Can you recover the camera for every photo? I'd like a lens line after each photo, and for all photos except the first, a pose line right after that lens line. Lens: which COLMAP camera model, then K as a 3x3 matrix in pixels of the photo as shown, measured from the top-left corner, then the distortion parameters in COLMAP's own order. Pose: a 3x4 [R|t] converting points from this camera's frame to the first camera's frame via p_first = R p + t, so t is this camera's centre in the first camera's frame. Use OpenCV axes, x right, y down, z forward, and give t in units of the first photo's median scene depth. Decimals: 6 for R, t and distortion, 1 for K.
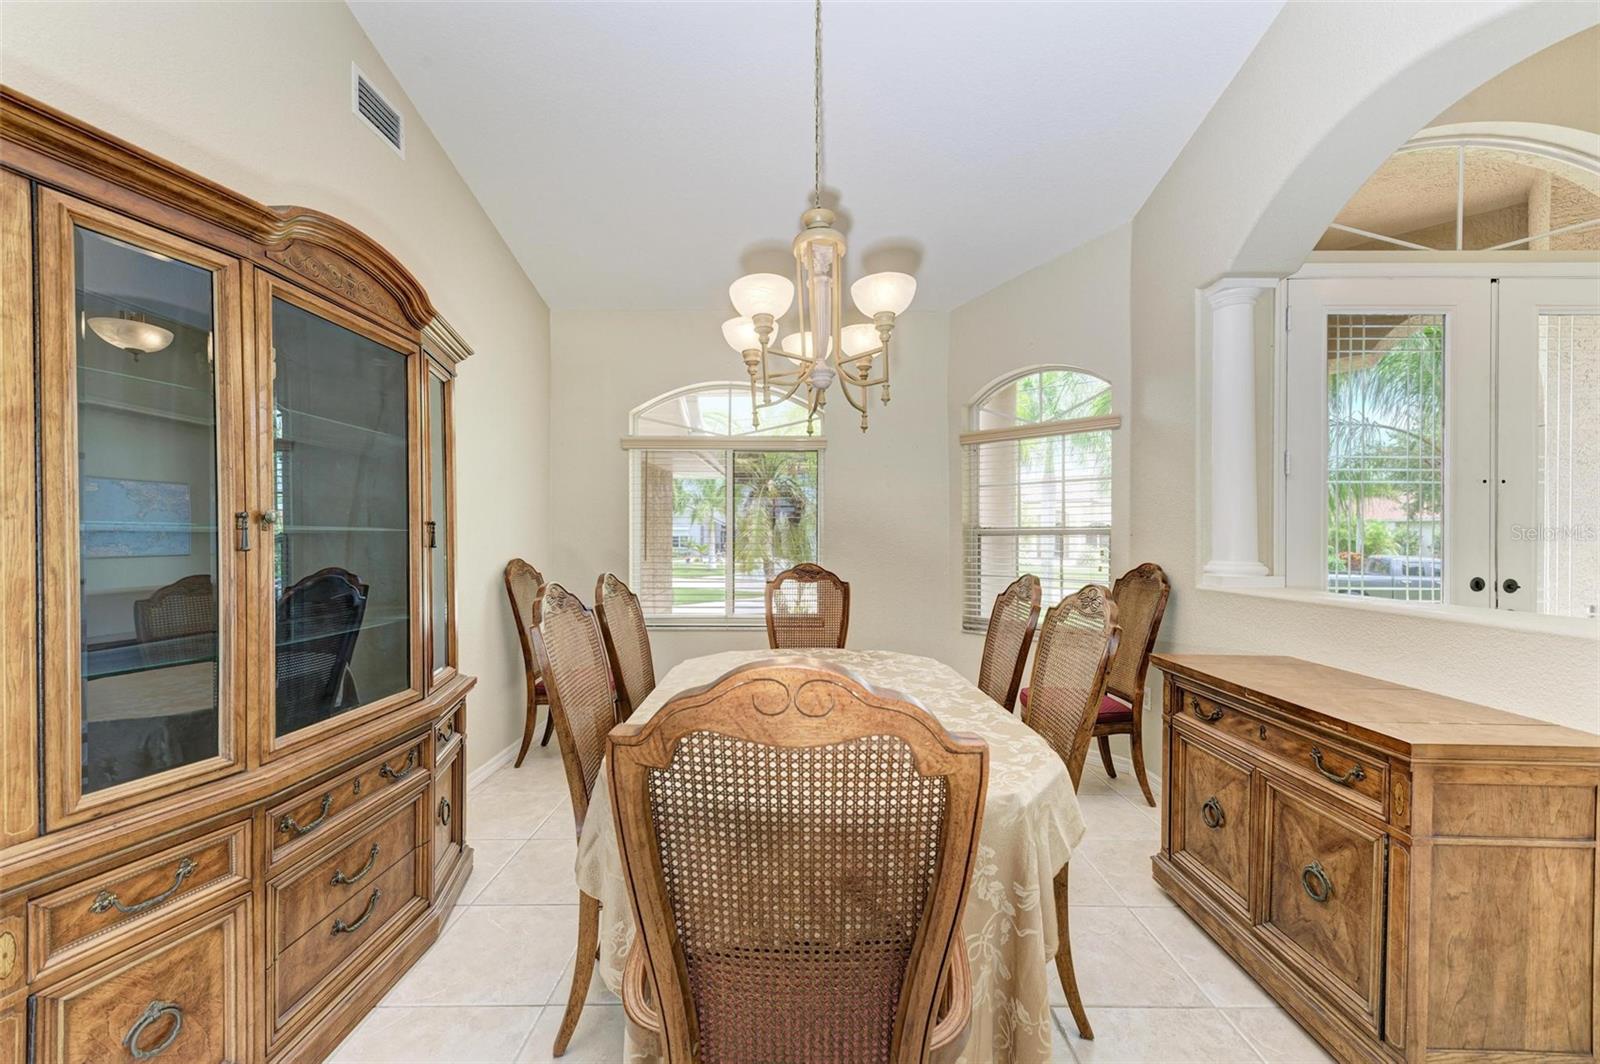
lens RADIAL K [[616.5, 0, 801.0], [0, 616.5, 536.6], [0, 0, 1]] dist [0.018044, -0.005584]
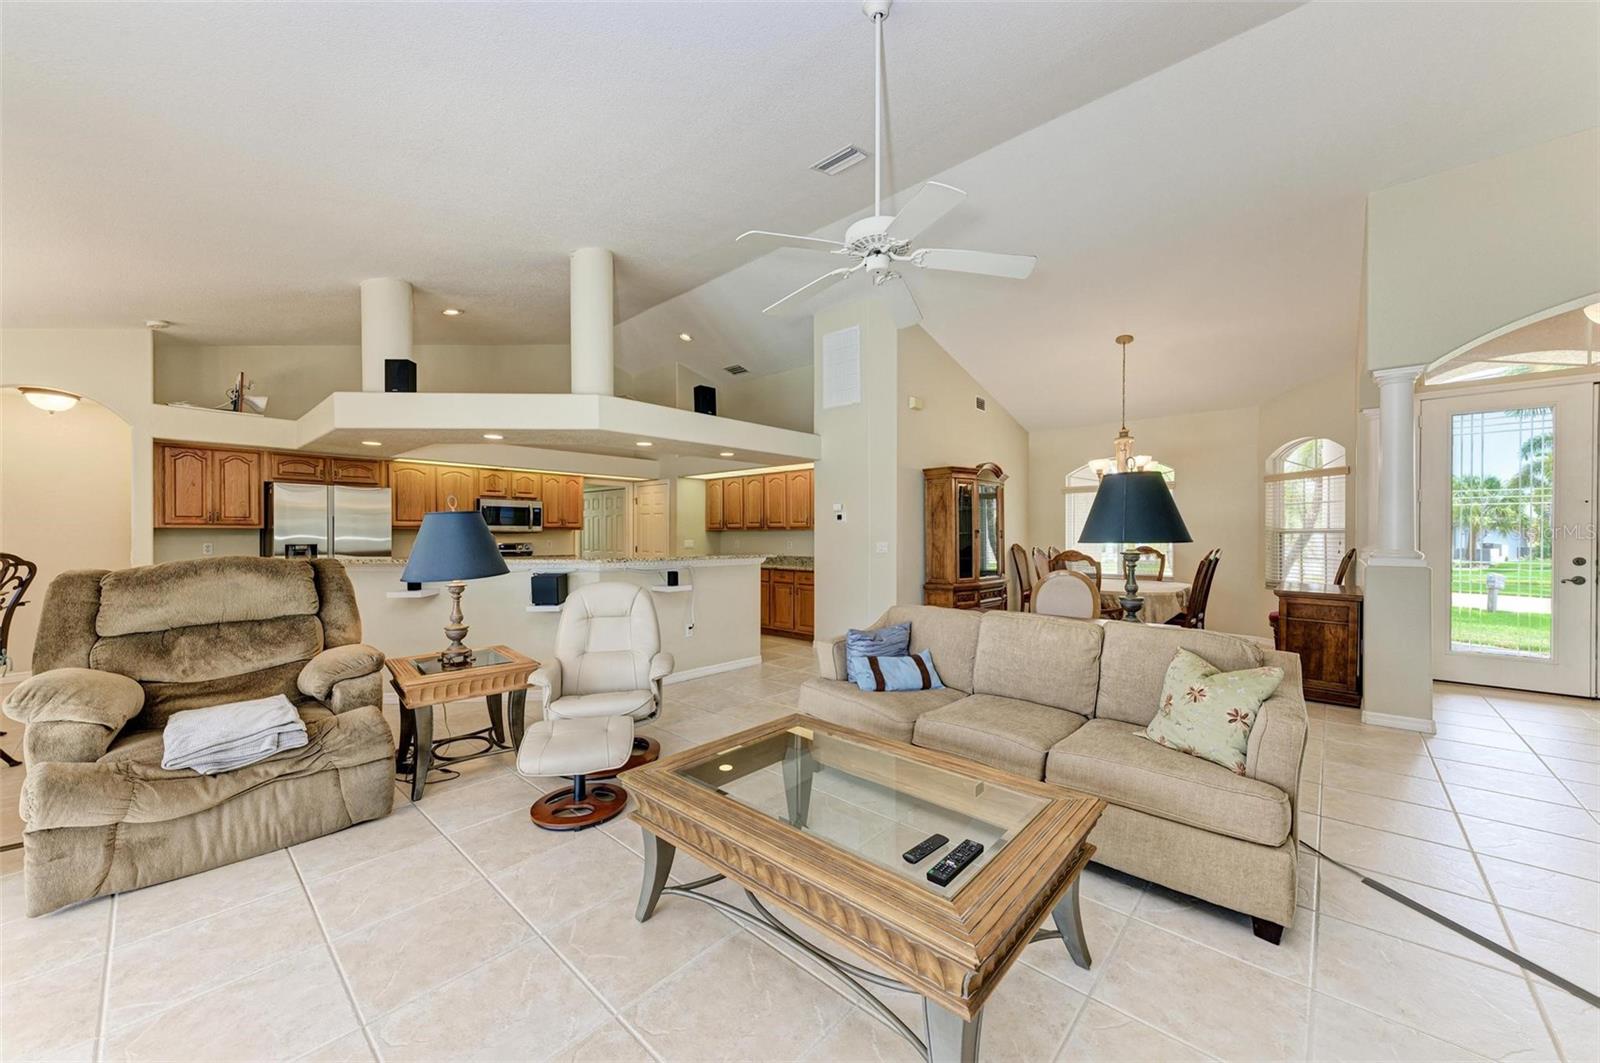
lens RADIAL K [[580.8, 0, 800.6], [0, 580.8, 538.5], [0, 0, 1]] dist [0.013038, -0.000412]
pose [[0.745569, 0.006540, -0.666397, 1.079866], [-0.002801, 0.999974, 0.006680, 0.007381], [0.666423, -0.003114, 0.745567, -3.161627]]
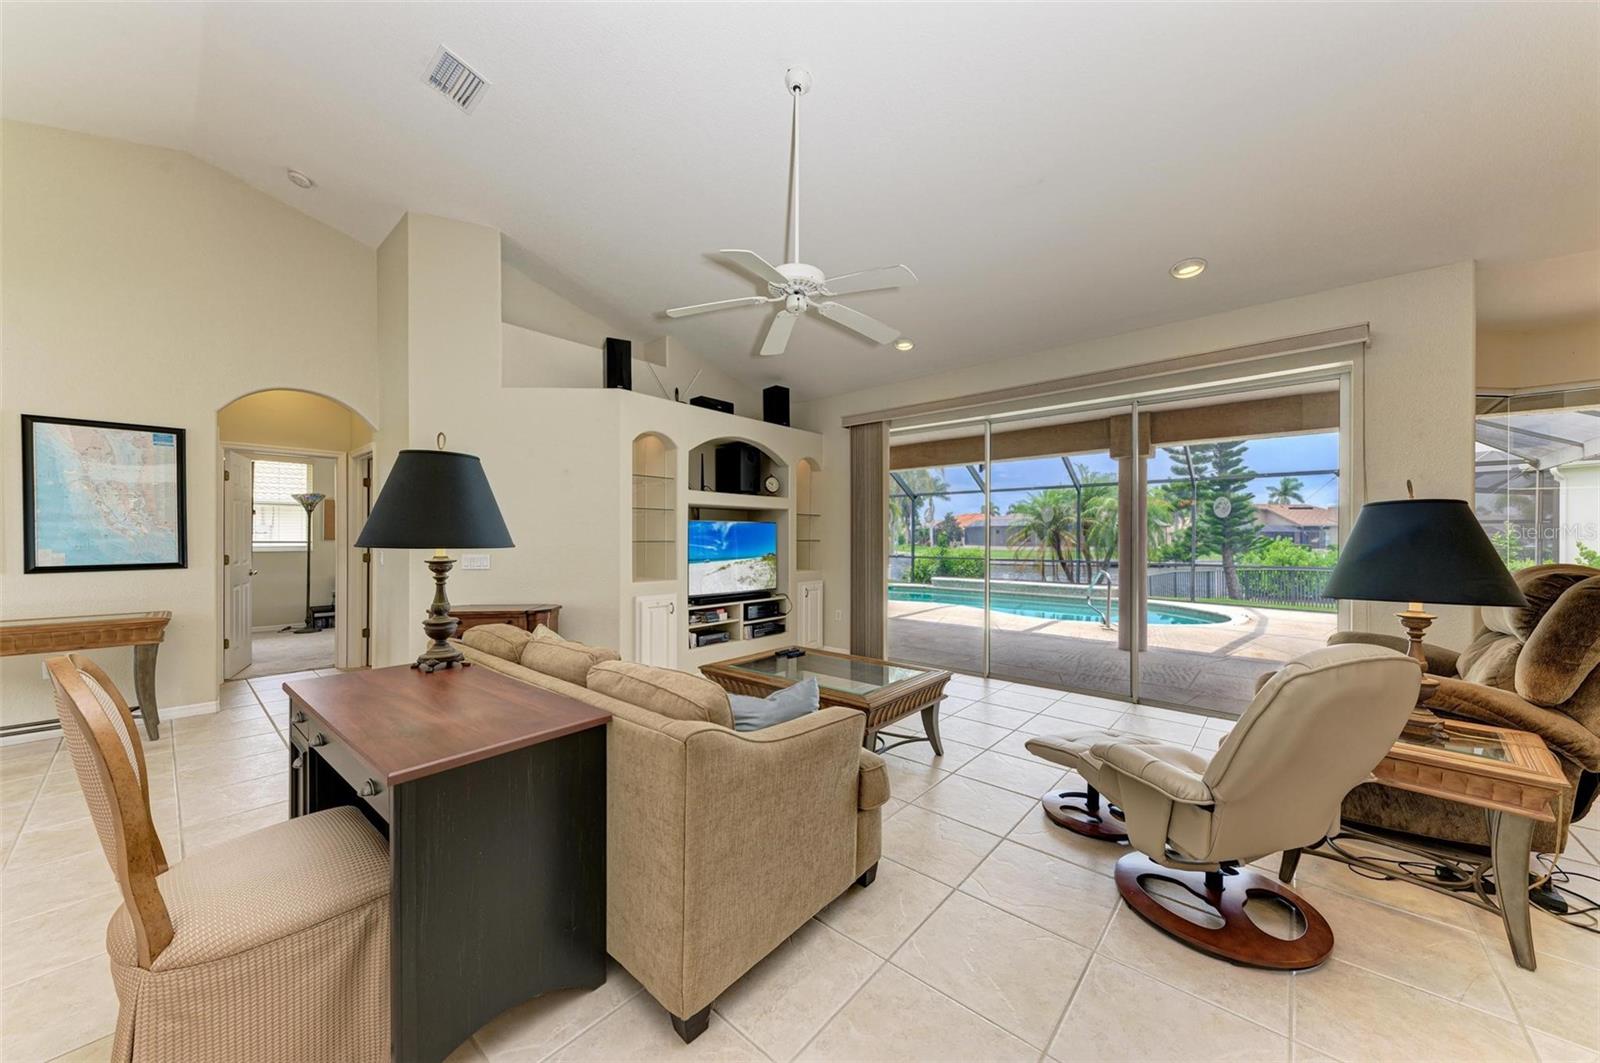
lens RADIAL K [[564.9, 0, 801.4], [0, 564.9, 538.9], [0, 0, 1]] dist [0.001002, -0.000279]
pose [[-0.760592, -0.000680, 0.649229, -1.143875], [0.000539, 0.999998, 0.001678, 0.007781], [-0.649229, 0.001626, -0.760591, -0.300200]]
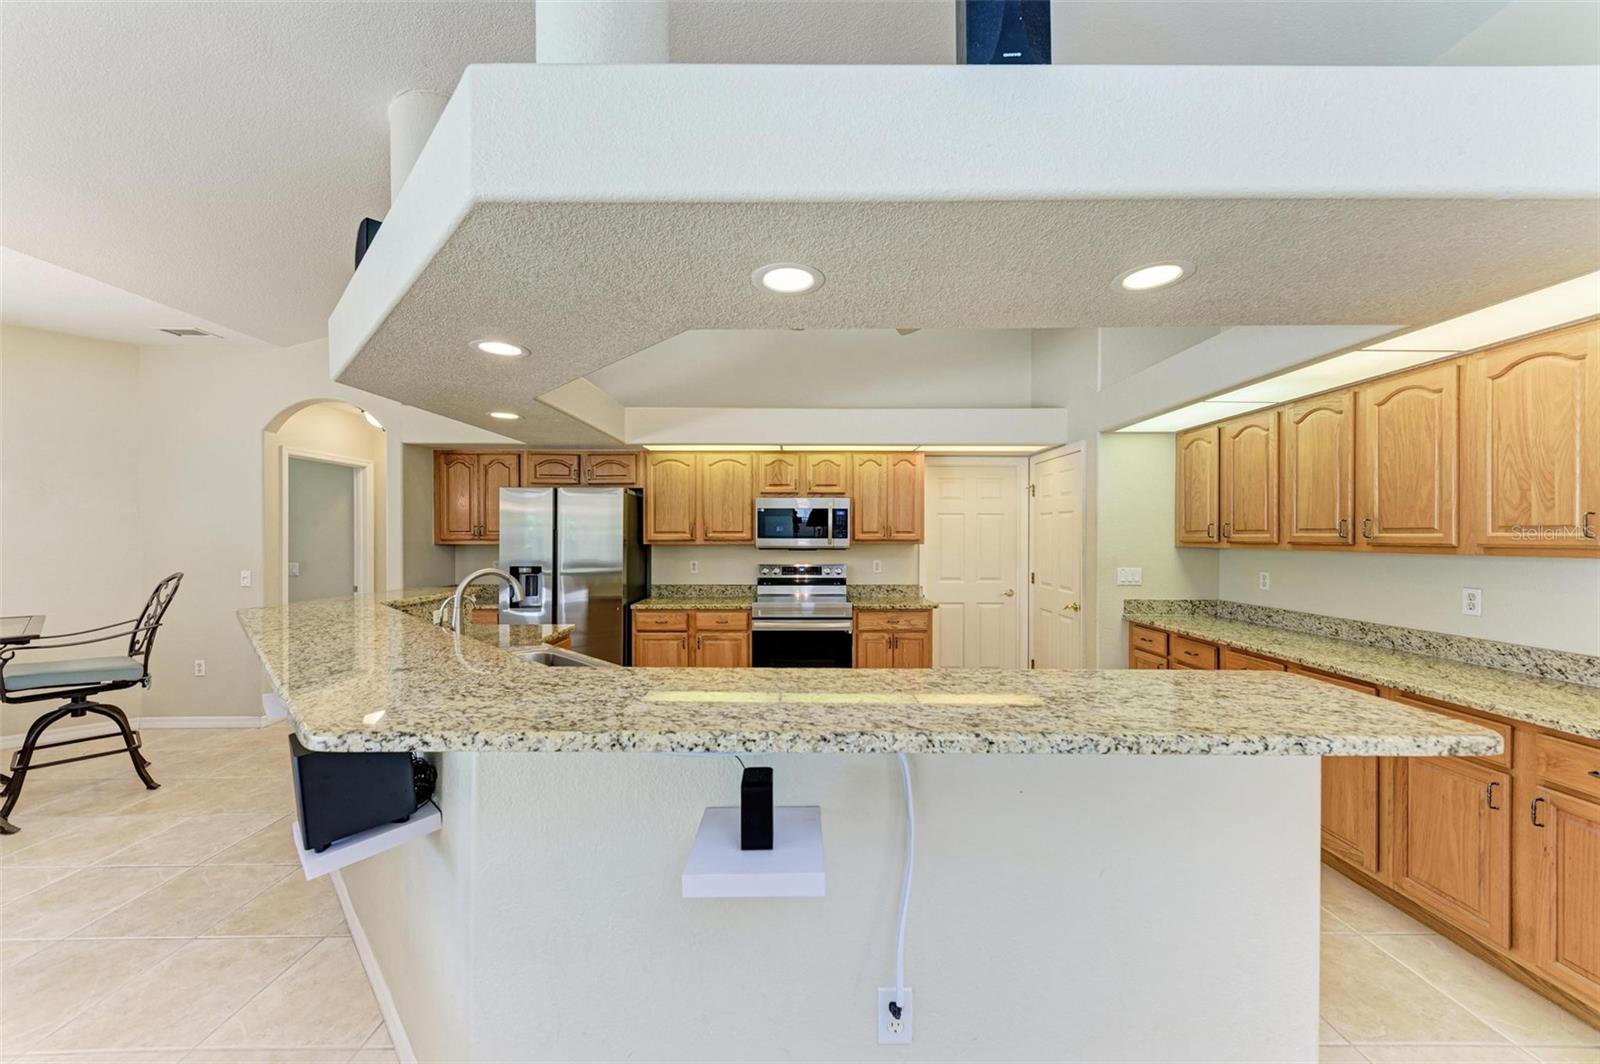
lens RADIAL K [[580.8, 0, 800.6], [0, 580.8, 539.0], [0, 0, 1]] dist [0.013038, -0.000412]
pose [[0.014639, 0.007017, -0.999868, -0.972958], [-0.003043, 0.999971, 0.006973, -0.080501], [0.999888, 0.002940, 0.014660, -1.110634]]
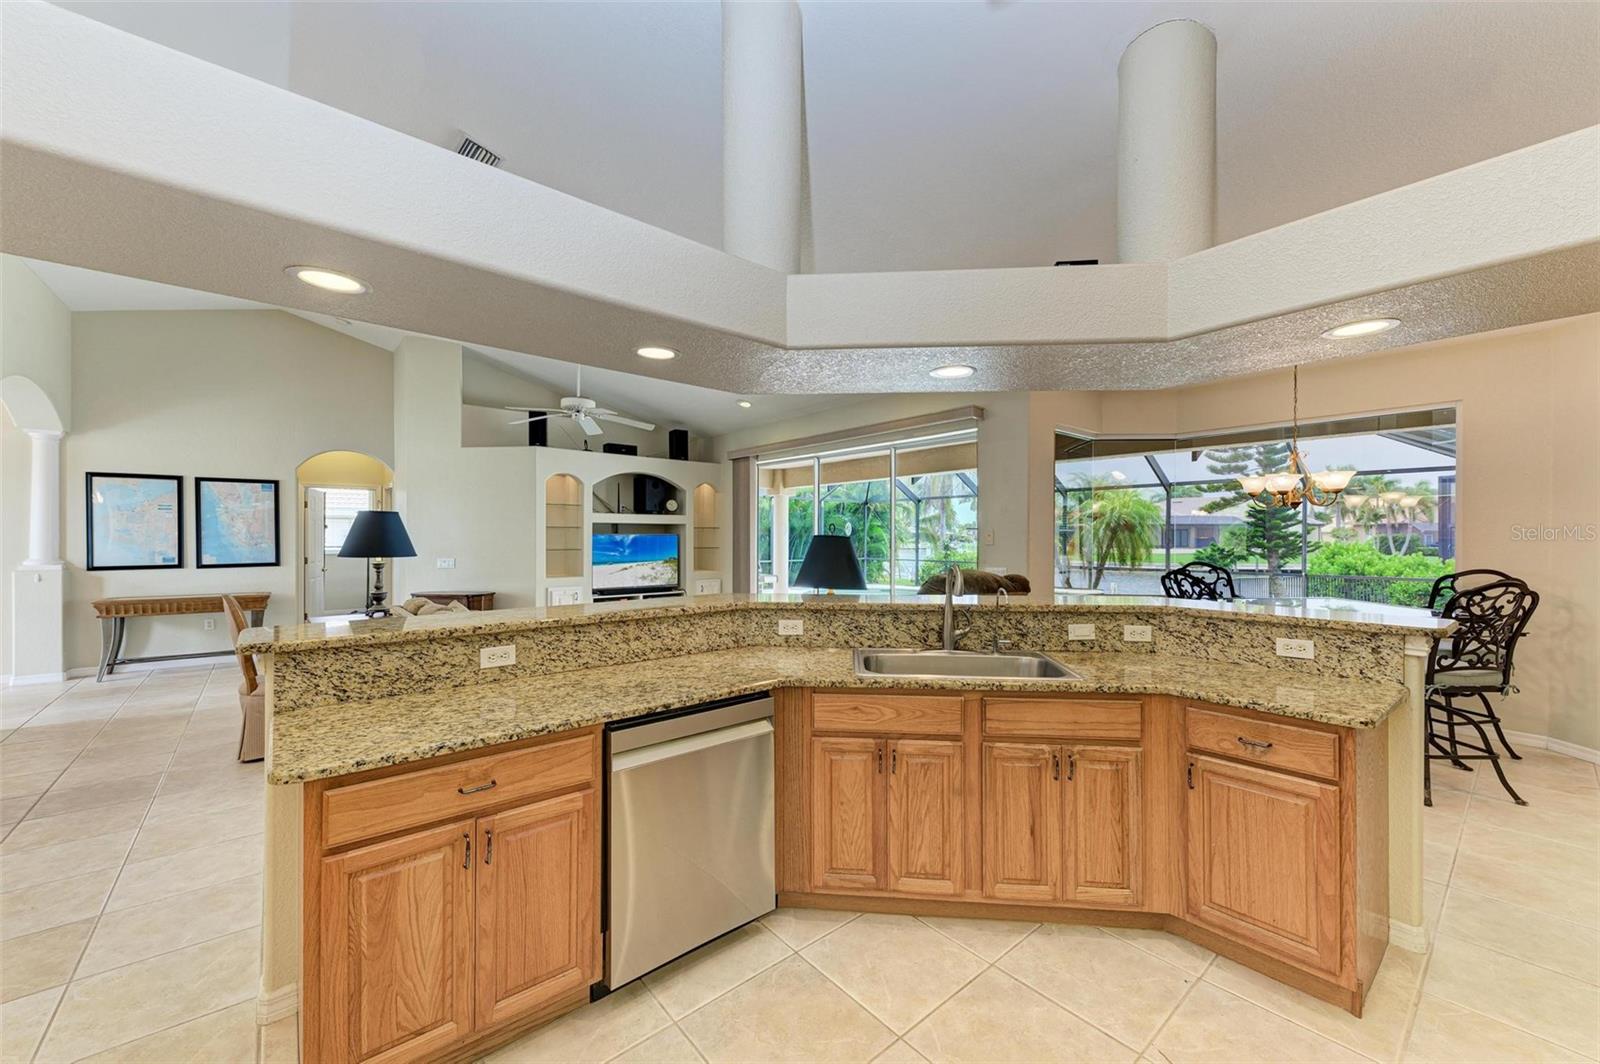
lens RADIAL K [[616.5, 0, 801.0], [0, 616.5, 536.6], [0, 0, 1]] dist [0.018044, -0.005584]
pose [[-0.653143, 0.001341, 0.757234, -3.520117], [0.000172, 0.999999, -0.001622, -0.072308], [-0.757235, -0.000929, -0.653142, -0.356070]]
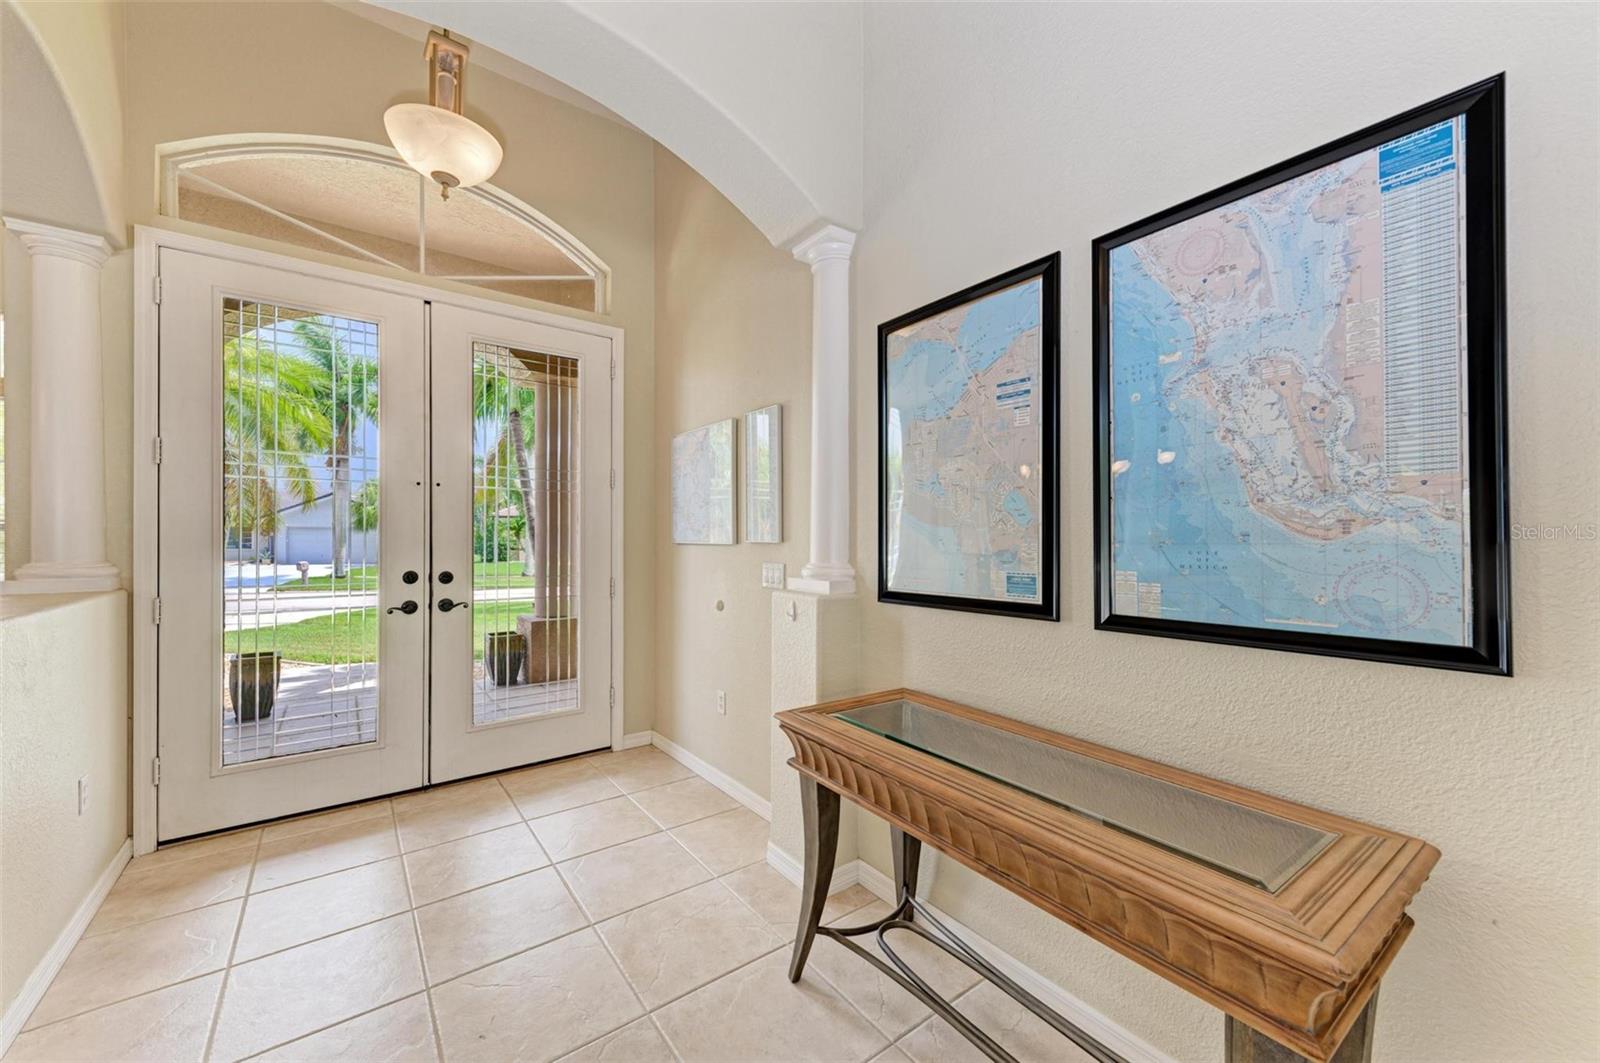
lens RADIAL K [[616.5, 0, 801.0], [0, 616.5, 536.1], [0, 0, 1]] dist [0.018044, -0.005584]
pose [[0.788295, 0.005976, 0.615269, 1.877986], [-0.004313, 0.999982, -0.004187, 0.002605], [-0.615282, 0.000648, 0.788306, -0.515872]]
